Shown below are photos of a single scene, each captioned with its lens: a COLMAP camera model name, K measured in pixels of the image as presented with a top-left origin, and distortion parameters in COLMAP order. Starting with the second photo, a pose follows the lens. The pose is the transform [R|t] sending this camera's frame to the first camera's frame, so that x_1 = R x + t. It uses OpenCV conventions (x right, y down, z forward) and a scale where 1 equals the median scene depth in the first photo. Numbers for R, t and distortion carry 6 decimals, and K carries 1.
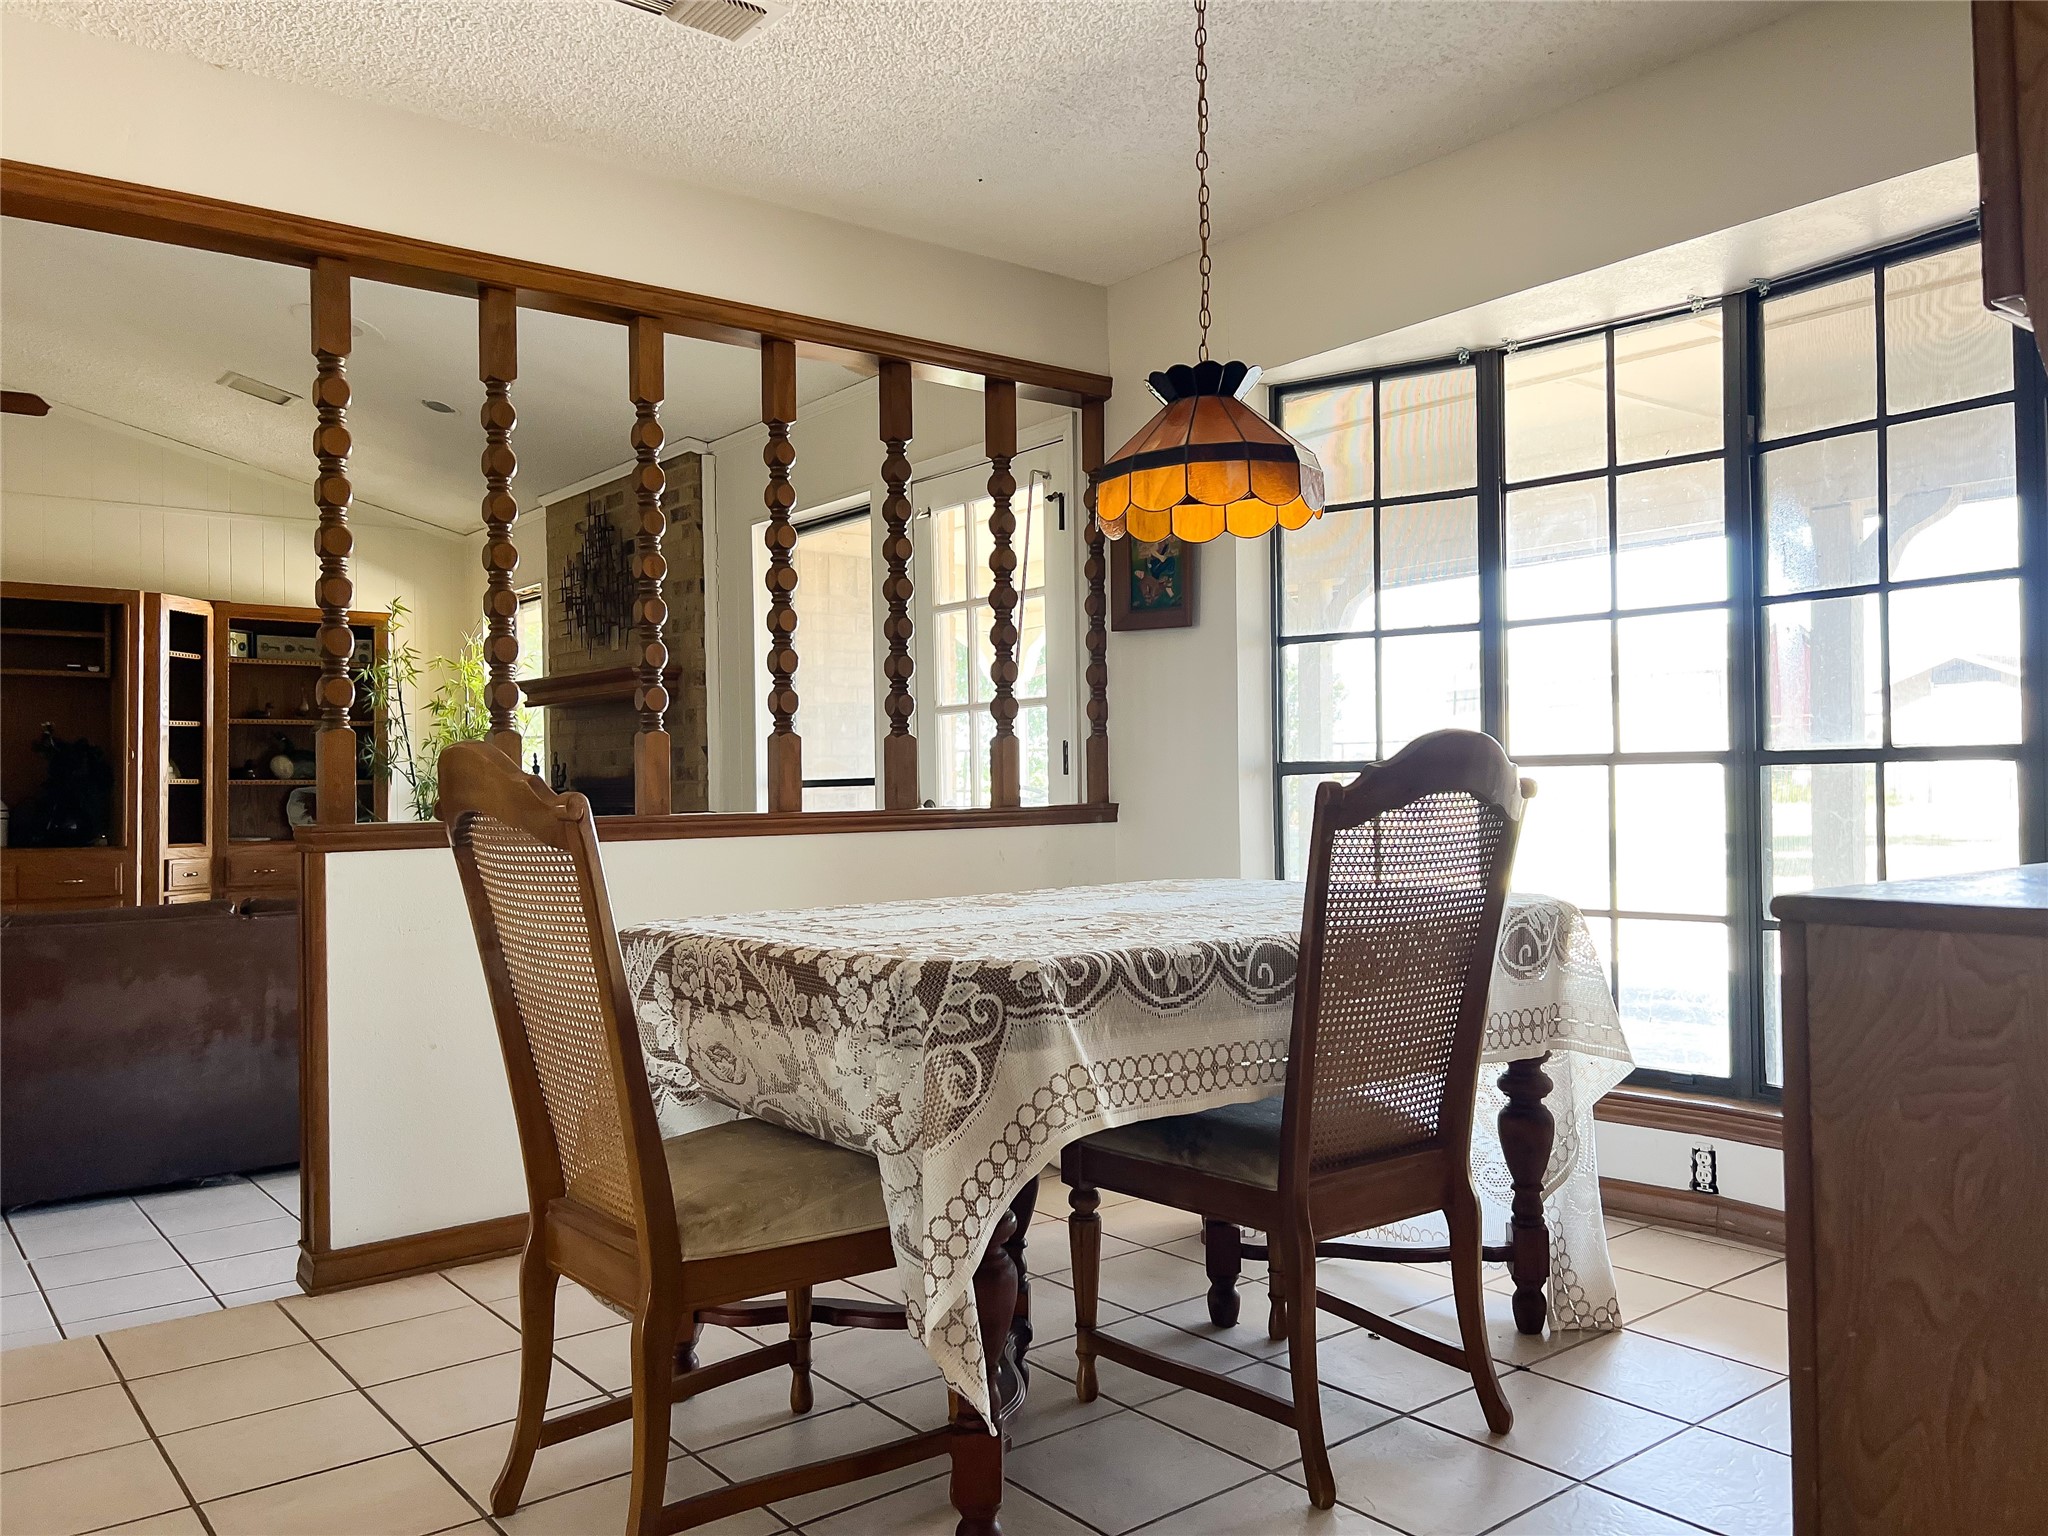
lens RADIAL K [[1559.5, 0, 1024.0], [0, 1559.5, 768.0], [0, 0, 1]] dist [0.039211, -0.001403]
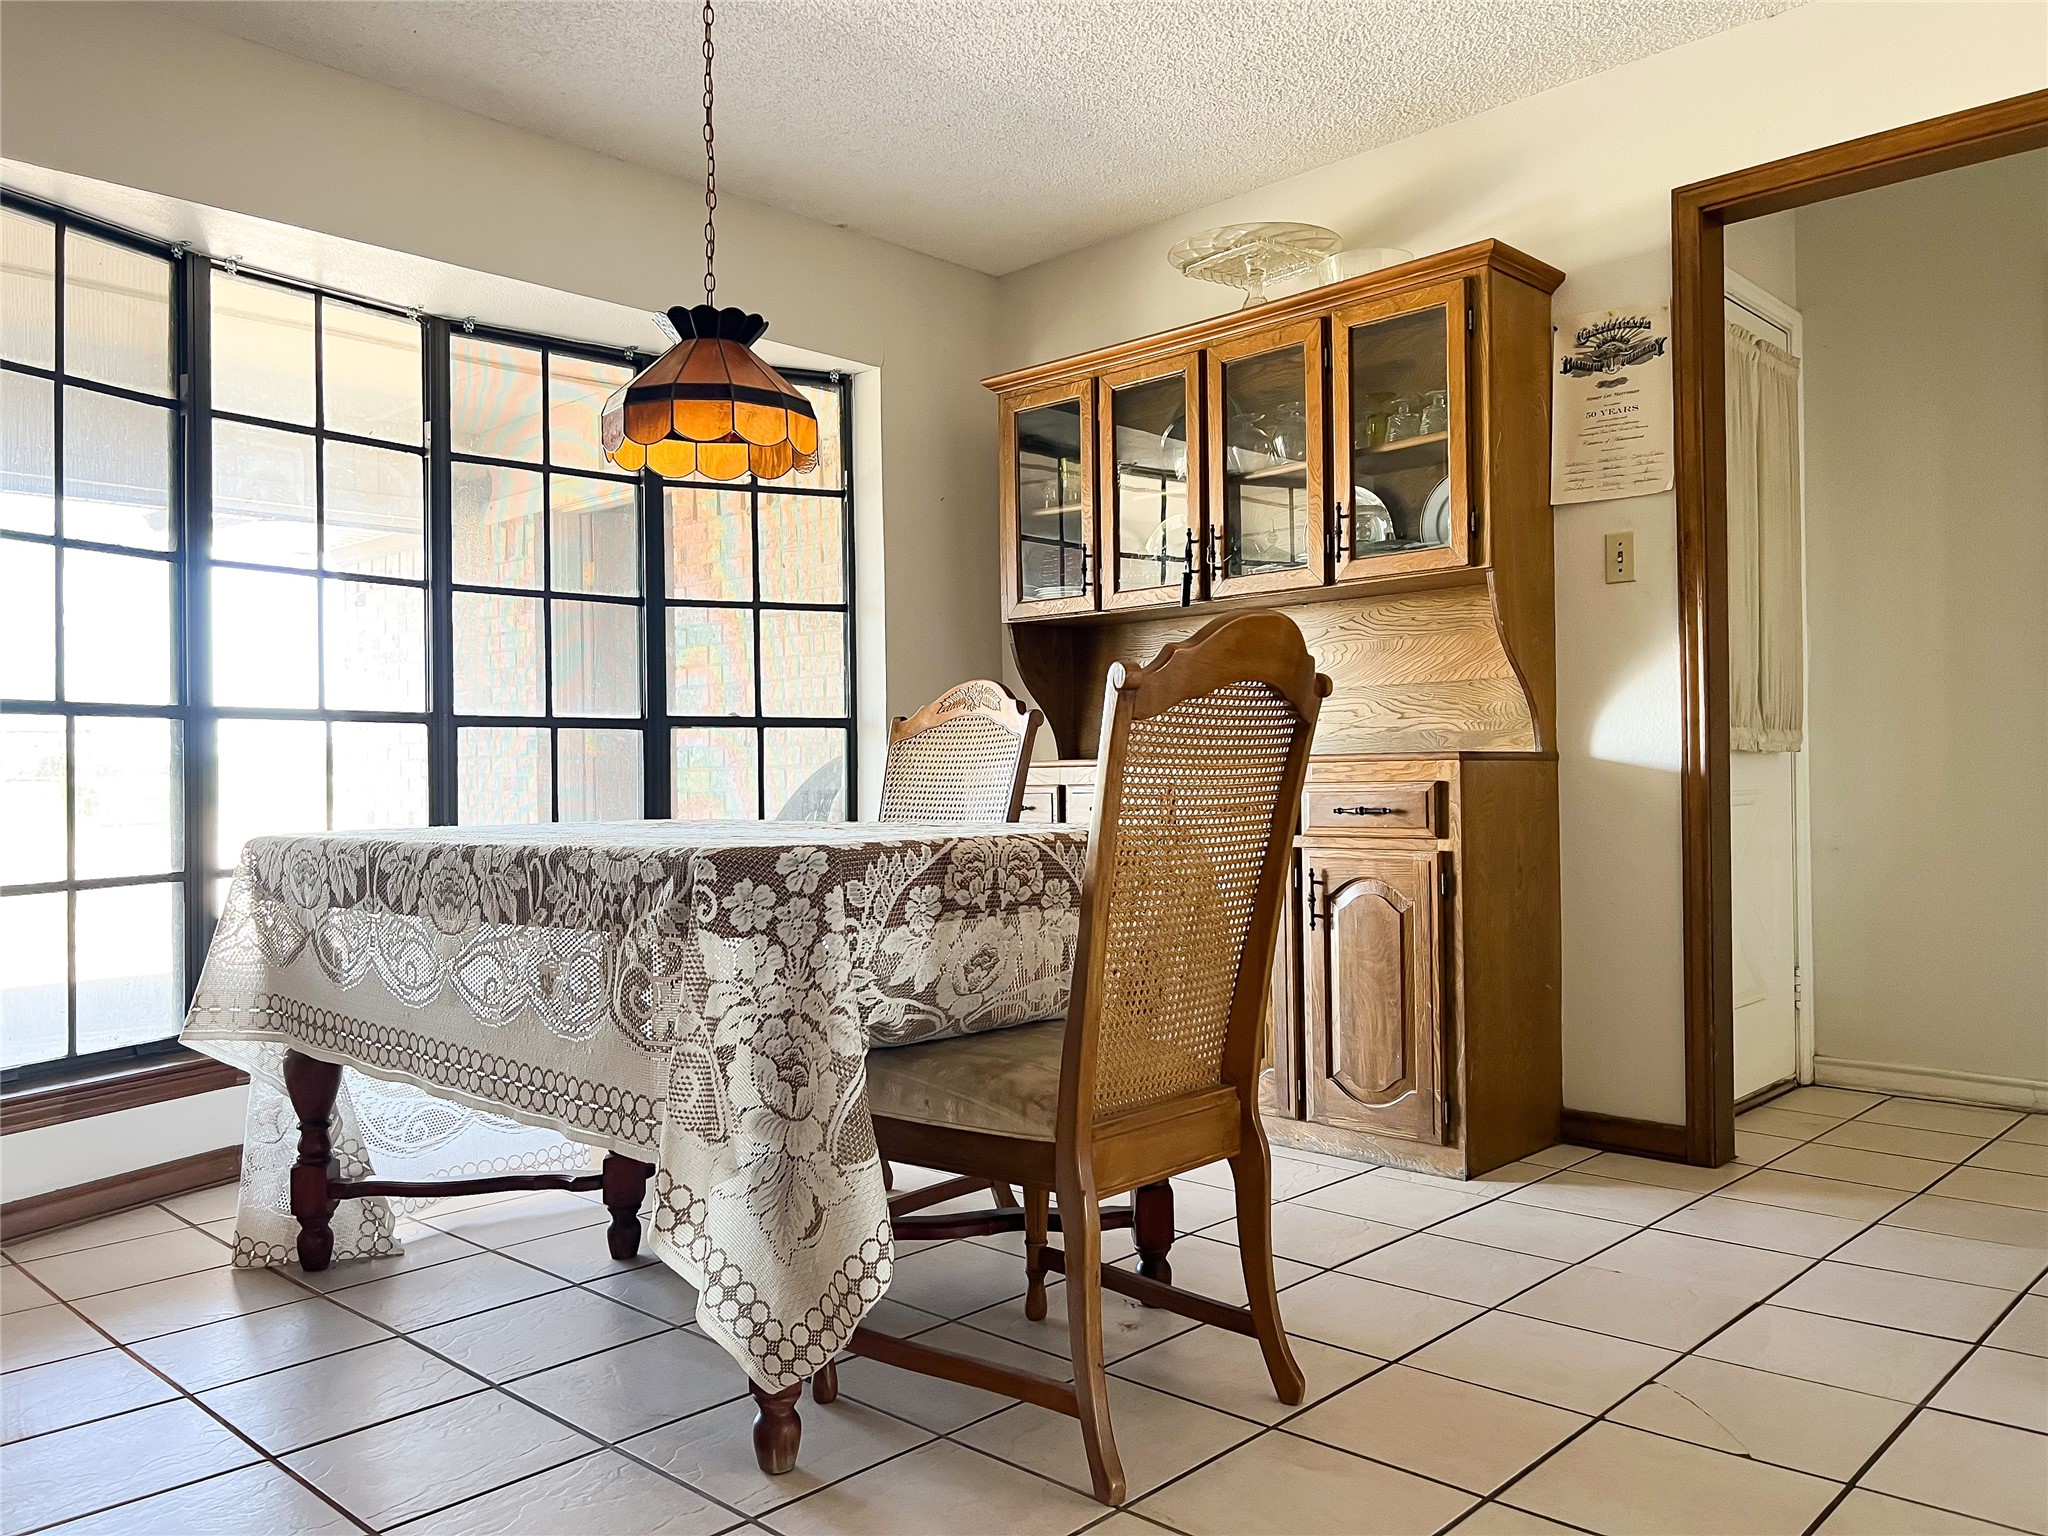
lens RADIAL K [[1559.5, 0, 1024.0], [0, 1559.5, 768.0], [0, 0, 1]] dist [0.039211, -0.001403]
pose [[-0.132624, 0.027603, 0.990782, -0.737617], [0.004237, 0.999619, -0.027282, 0.061823], [-0.991157, 0.000580, -0.132691, 0.726275]]
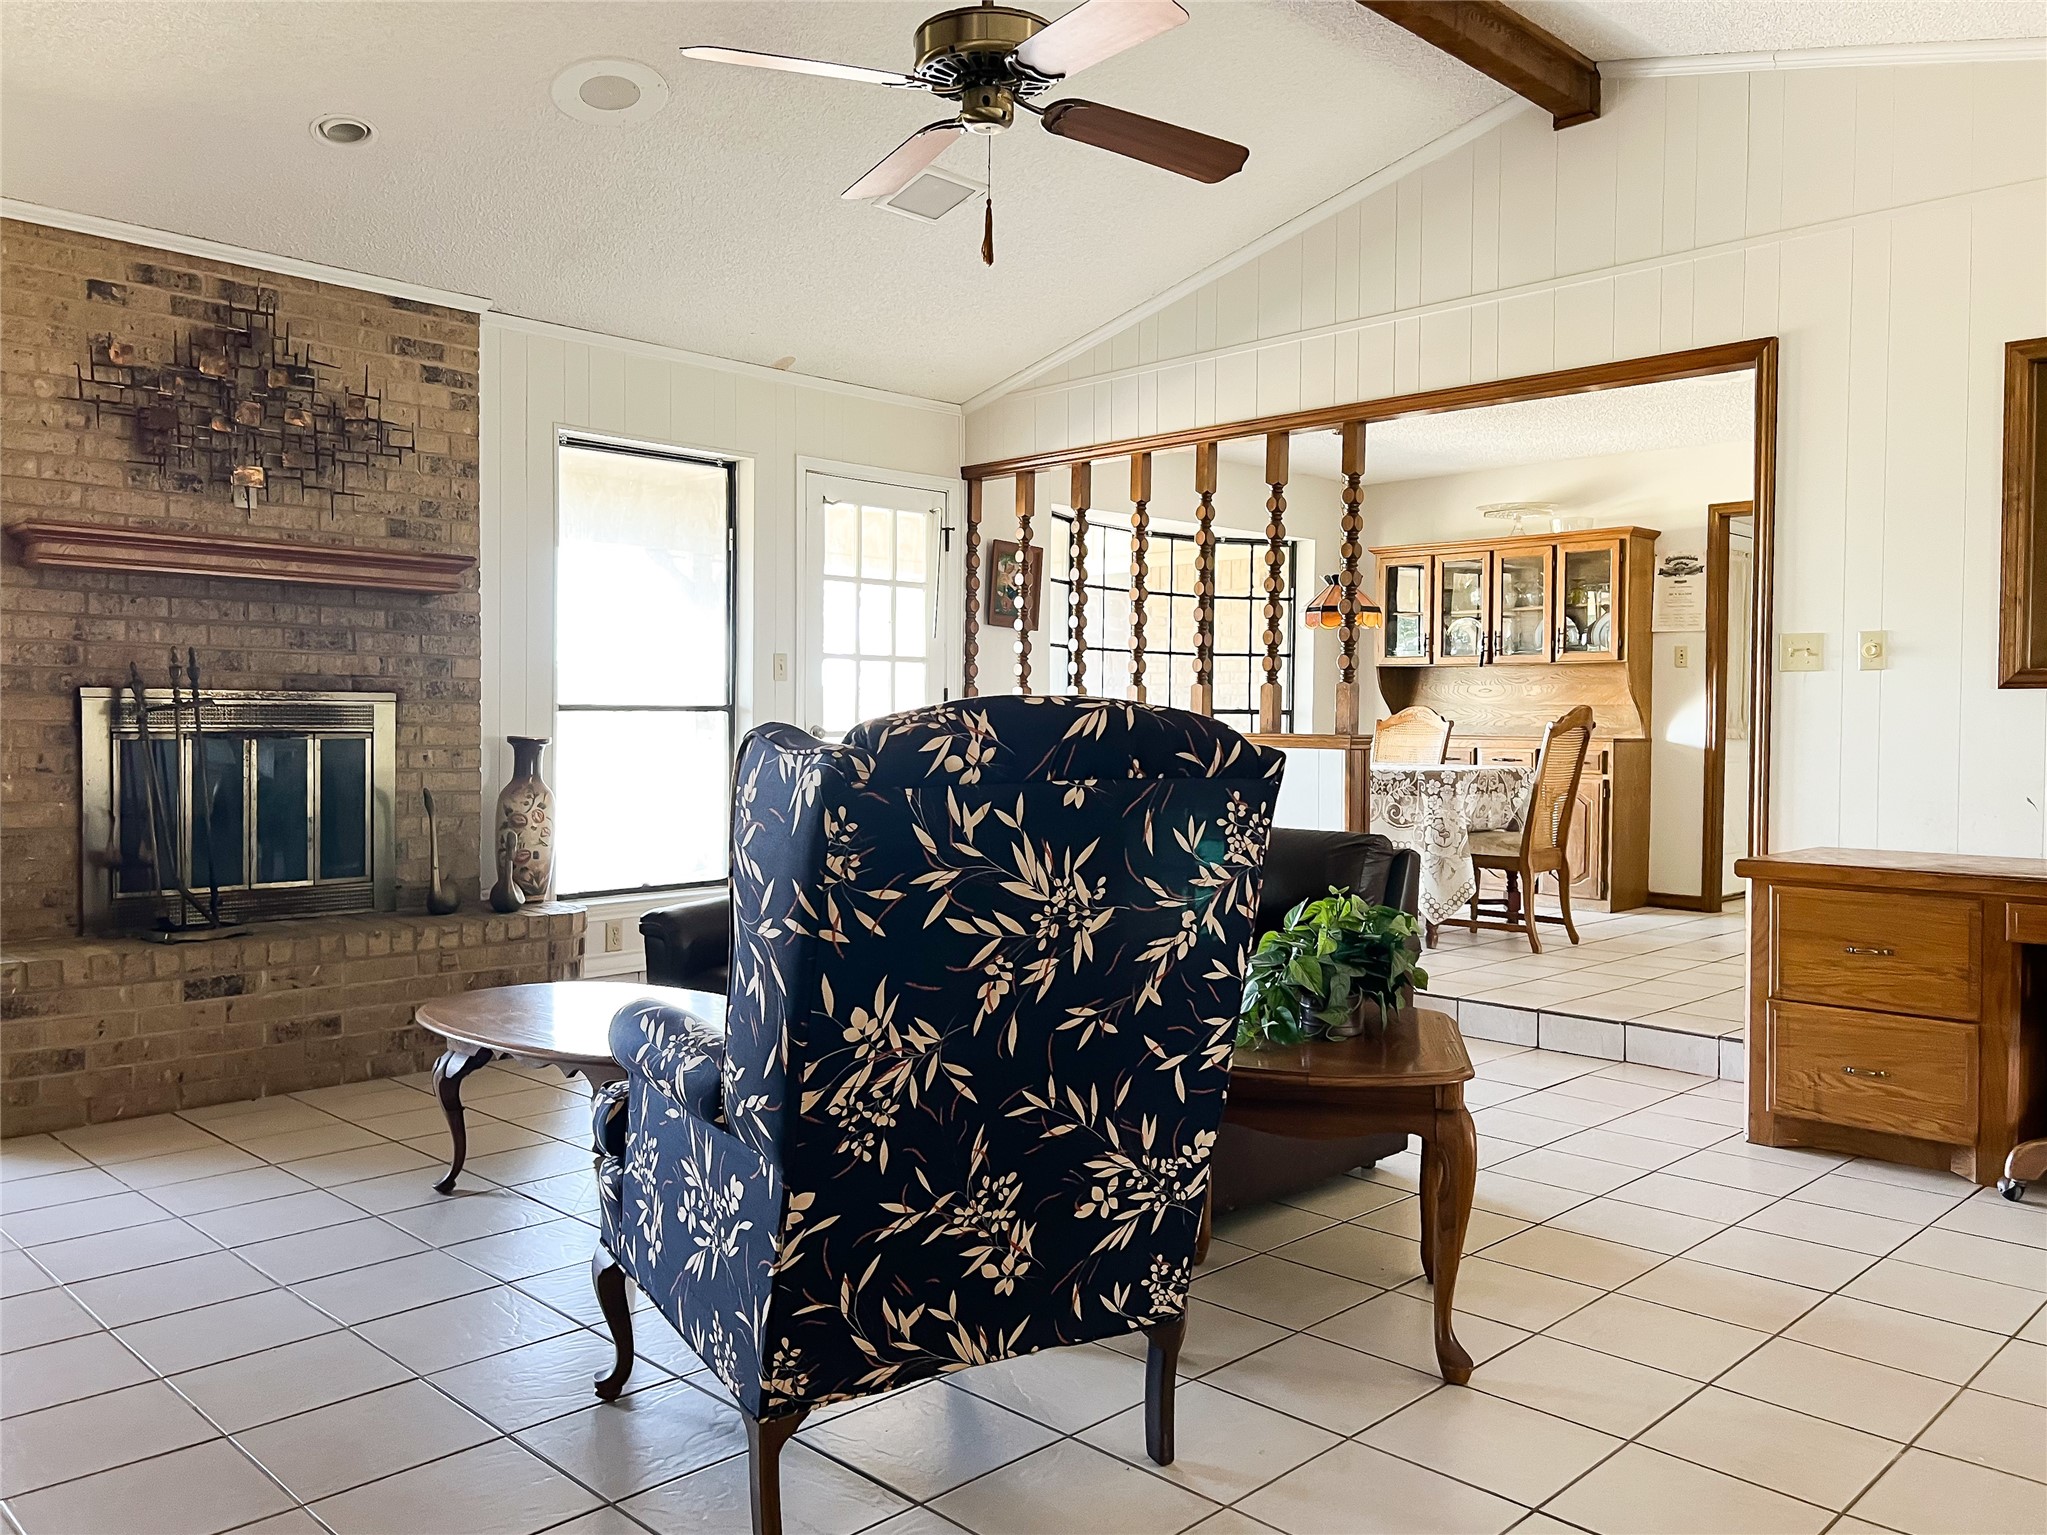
lens RADIAL K [[1577.8, 0, 1019.3], [0, 1577.8, 751.4], [0, 0, 1]] dist [0.028386, -0.002376]
pose [[-0.117068, -0.004690, 0.993113, -2.066425], [-0.017465, 0.999844, 0.002663, 0.054781], [-0.992970, -0.017033, -0.117132, 1.490901]]
